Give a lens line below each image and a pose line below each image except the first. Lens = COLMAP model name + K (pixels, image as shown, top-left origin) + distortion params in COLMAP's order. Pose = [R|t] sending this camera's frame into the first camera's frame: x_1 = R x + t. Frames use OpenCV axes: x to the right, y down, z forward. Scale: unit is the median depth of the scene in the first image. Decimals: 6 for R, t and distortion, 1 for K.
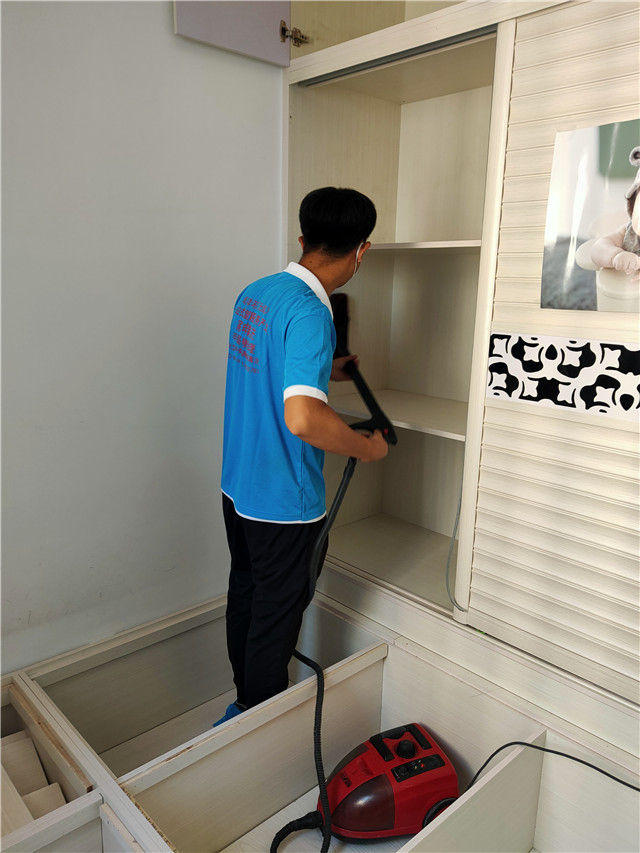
lens RADIAL K [[654.7, 0, 320.0], [0, 654.7, 426.5], [0, 0, 1]] dist [-0.004088, 0.004009]
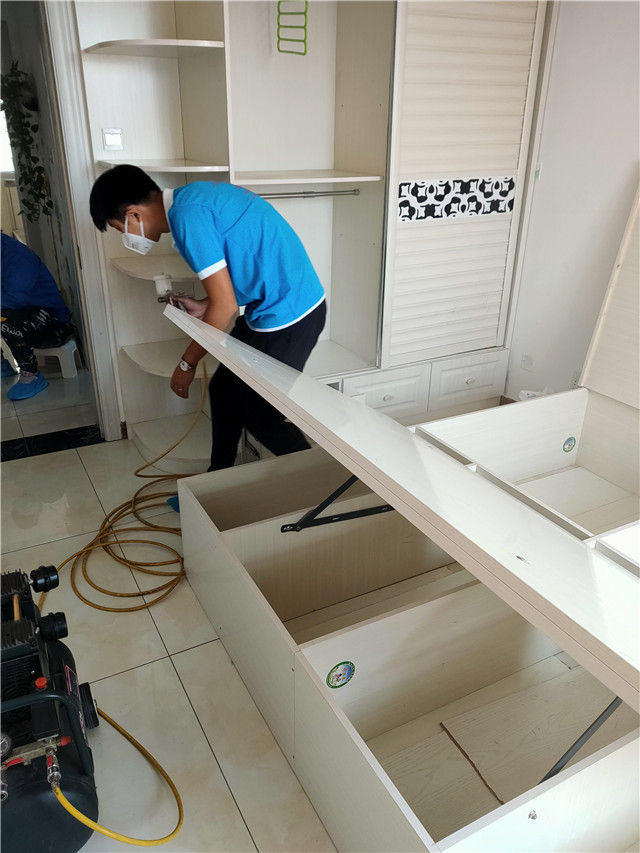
lens RADIAL K [[680.6, 0, 320.0], [0, 680.6, 426.5], [0, 0, 1]] dist [-0.005796, -0.003124]
pose [[0.254802, -0.436218, 0.863012, -1.614863], [0.212491, 0.895914, 0.390111, -0.320404], [-0.943357, 0.083981, 0.320973, 0.732566]]
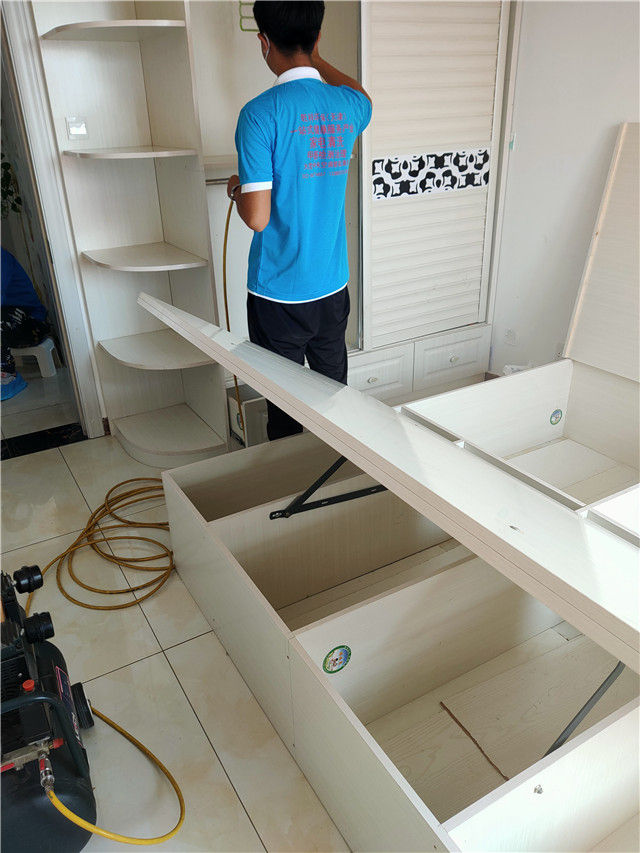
lens RADIAL K [[680.6, 0, 320.0], [0, 680.6, 426.5], [0, 0, 1]] dist [-0.005796, -0.003124]
pose [[0.215097, -0.462864, 0.859936, -1.598478], [0.250862, 0.877188, 0.409401, -0.301113], [-0.943823, 0.127665, 0.304795, 0.736120]]
